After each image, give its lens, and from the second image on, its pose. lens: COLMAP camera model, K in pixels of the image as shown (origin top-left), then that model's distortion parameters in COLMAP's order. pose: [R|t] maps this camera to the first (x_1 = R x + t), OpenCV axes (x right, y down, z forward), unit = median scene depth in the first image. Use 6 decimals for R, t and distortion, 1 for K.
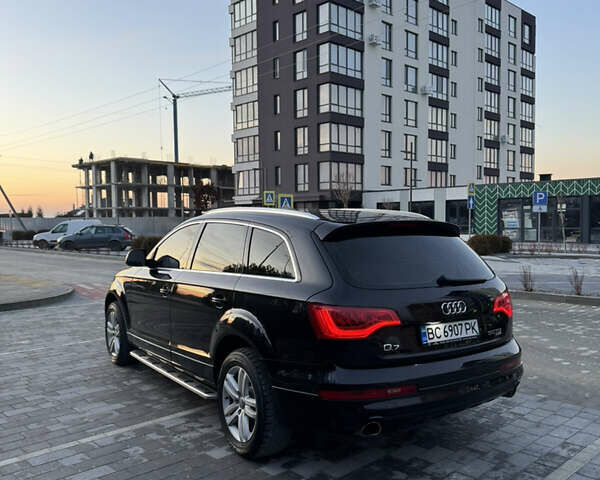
lens RADIAL K [[560.9, 0, 302.5], [0, 560.9, 248.4], [0, 0, 1]] dist [0.042512, 0.000000]
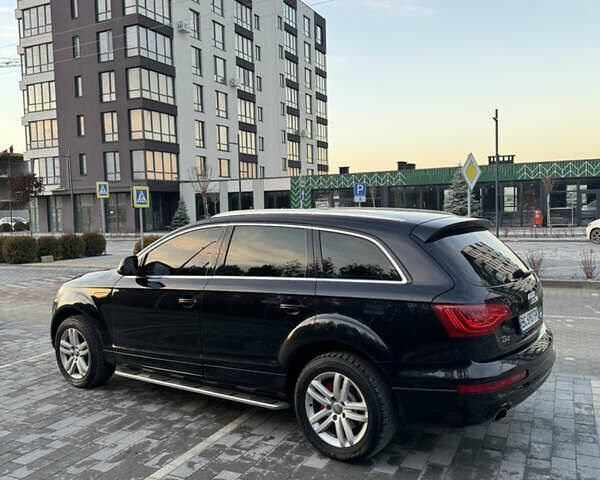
lens RADIAL K [[560.9, 0, 298.6], [0, 560.9, 246.5], [0, 0, 1]] dist [0.042512, 0.000000]
pose [[0.936322, -0.039406, 0.348924, -0.044963], [0.034087, 0.999190, 0.021374, -0.002996], [-0.349483, -0.008120, 0.936907, 0.008619]]
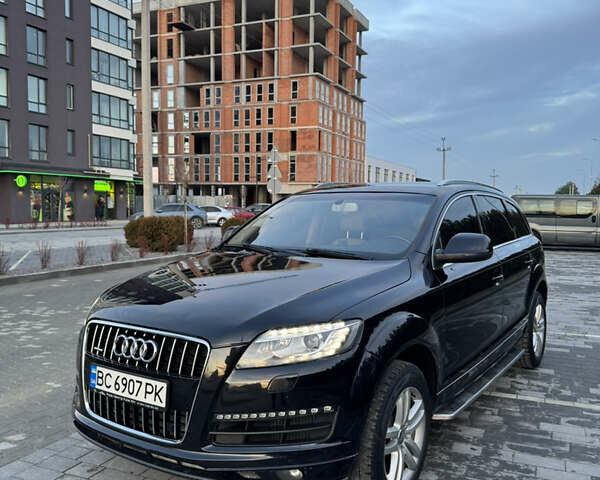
lens RADIAL K [[559.1, 0, 296.7], [0, 559.1, 255.1], [0, 0, 1]] dist [0.032794, 0.000000]
pose [[-0.362774, -0.078268, 0.928584, -0.101776], [0.038709, 0.994341, 0.098933, -0.005236], [-0.931073, 0.071835, -0.357692, 0.178211]]
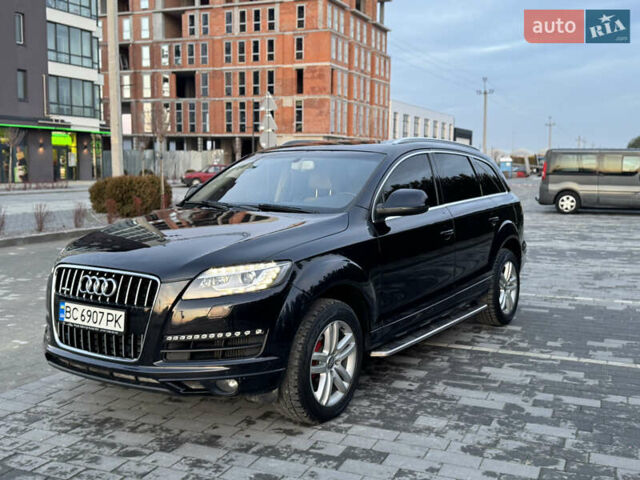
lens RADIAL K [[696.2, 0, 317.8], [0, 696.2, 253.5], [0, 0, 1]] dist [0.081928, 0.000000]
pose [[-0.376696, -0.114396, 0.919246, -0.131089], [0.042122, 0.989204, 0.140363, -0.005316], [-0.925379, 0.091594, -0.367811, 0.180015]]
